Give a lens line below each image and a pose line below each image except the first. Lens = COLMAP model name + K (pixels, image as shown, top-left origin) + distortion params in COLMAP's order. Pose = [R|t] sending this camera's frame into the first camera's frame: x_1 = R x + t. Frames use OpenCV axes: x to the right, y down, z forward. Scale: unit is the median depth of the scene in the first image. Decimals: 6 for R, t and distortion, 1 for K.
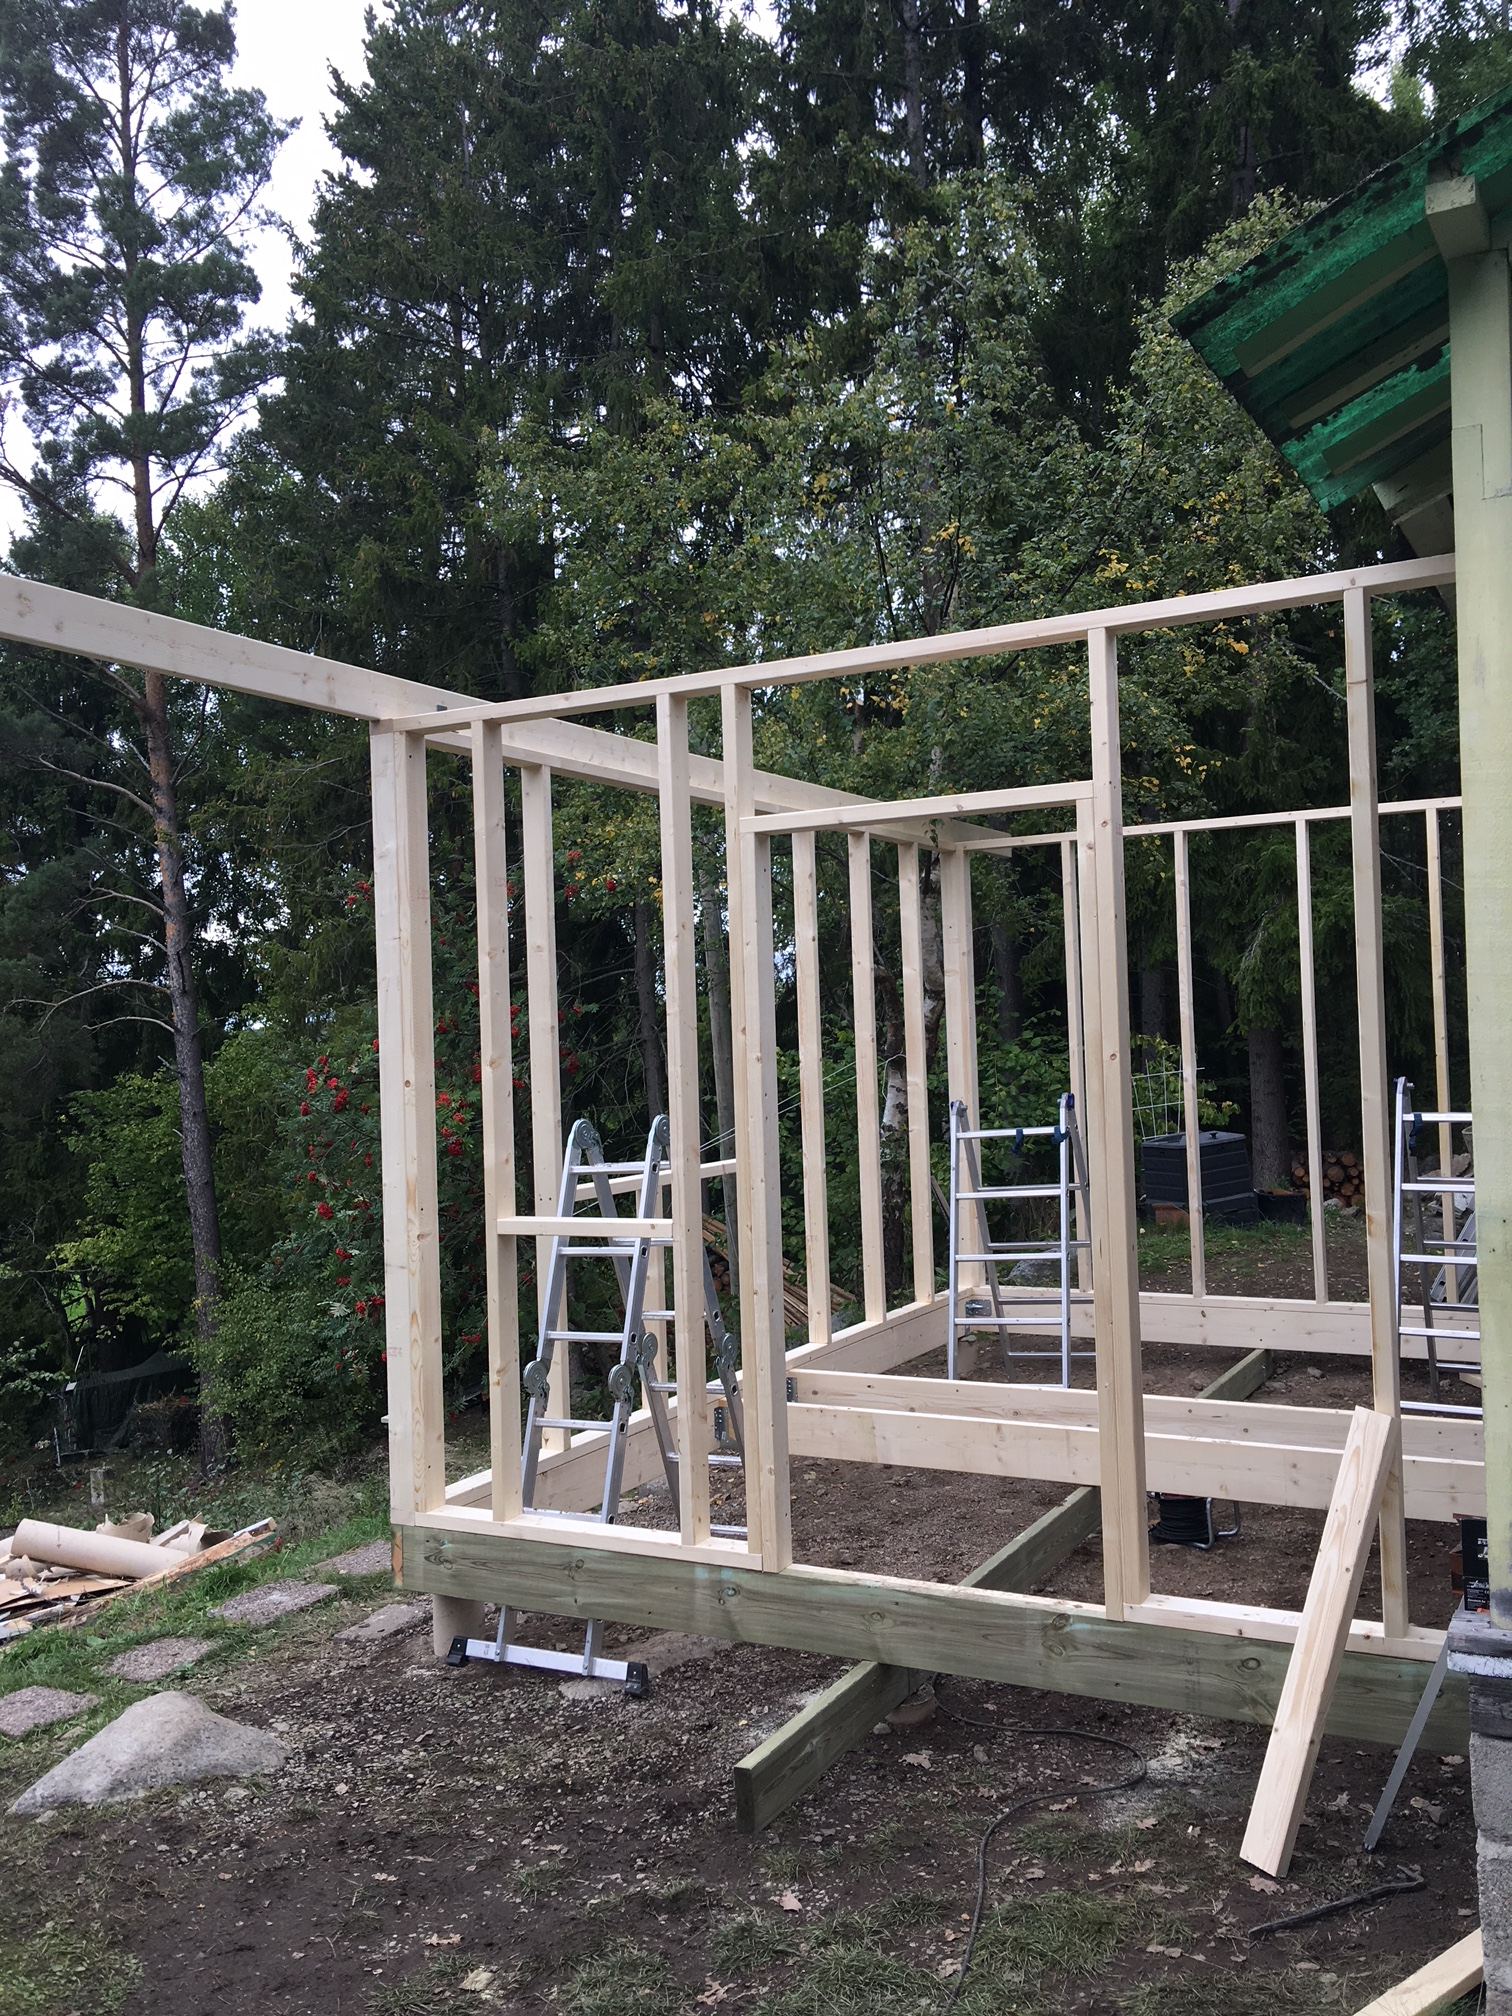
lens RADIAL K [[1683.6, 0, 756.0], [0, 1683.6, 1008.0], [0, 0, 1]] dist [0.006557, 0.001354]
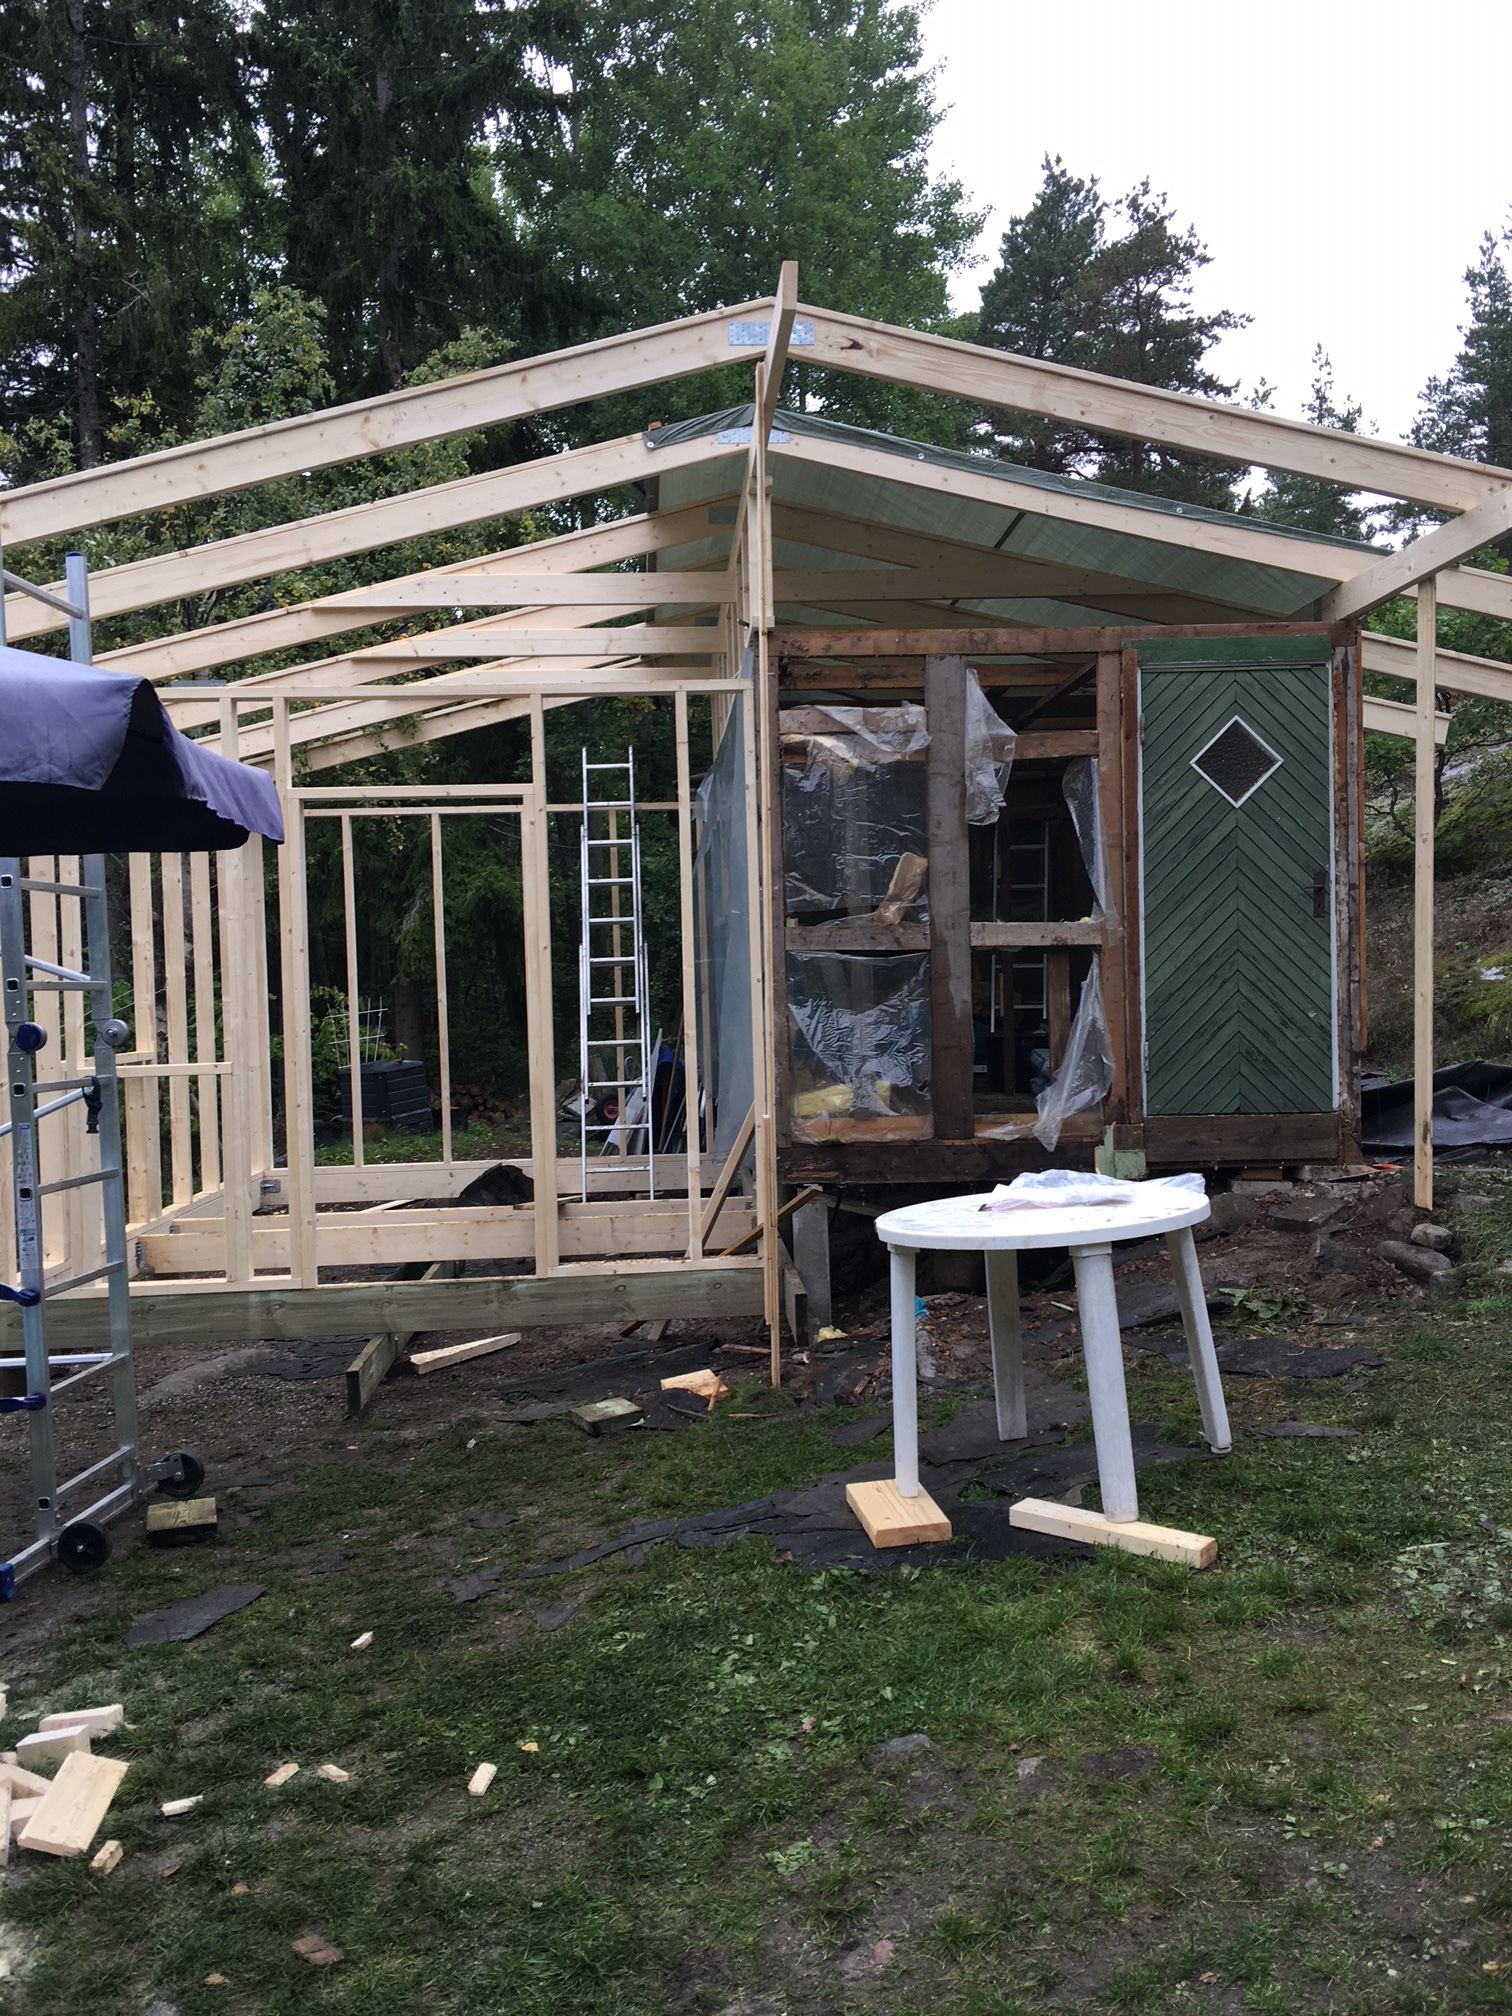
lens RADIAL K [[1683.6, 0, 756.0], [0, 1683.6, 1008.0], [0, 0, 1]] dist [0.006557, 0.001354]
pose [[0.845907, -0.001803, 0.533328, -0.272853], [-0.002669, 0.999967, 0.007614, 0.043627], [-0.533324, -0.007864, 0.845874, -0.289278]]
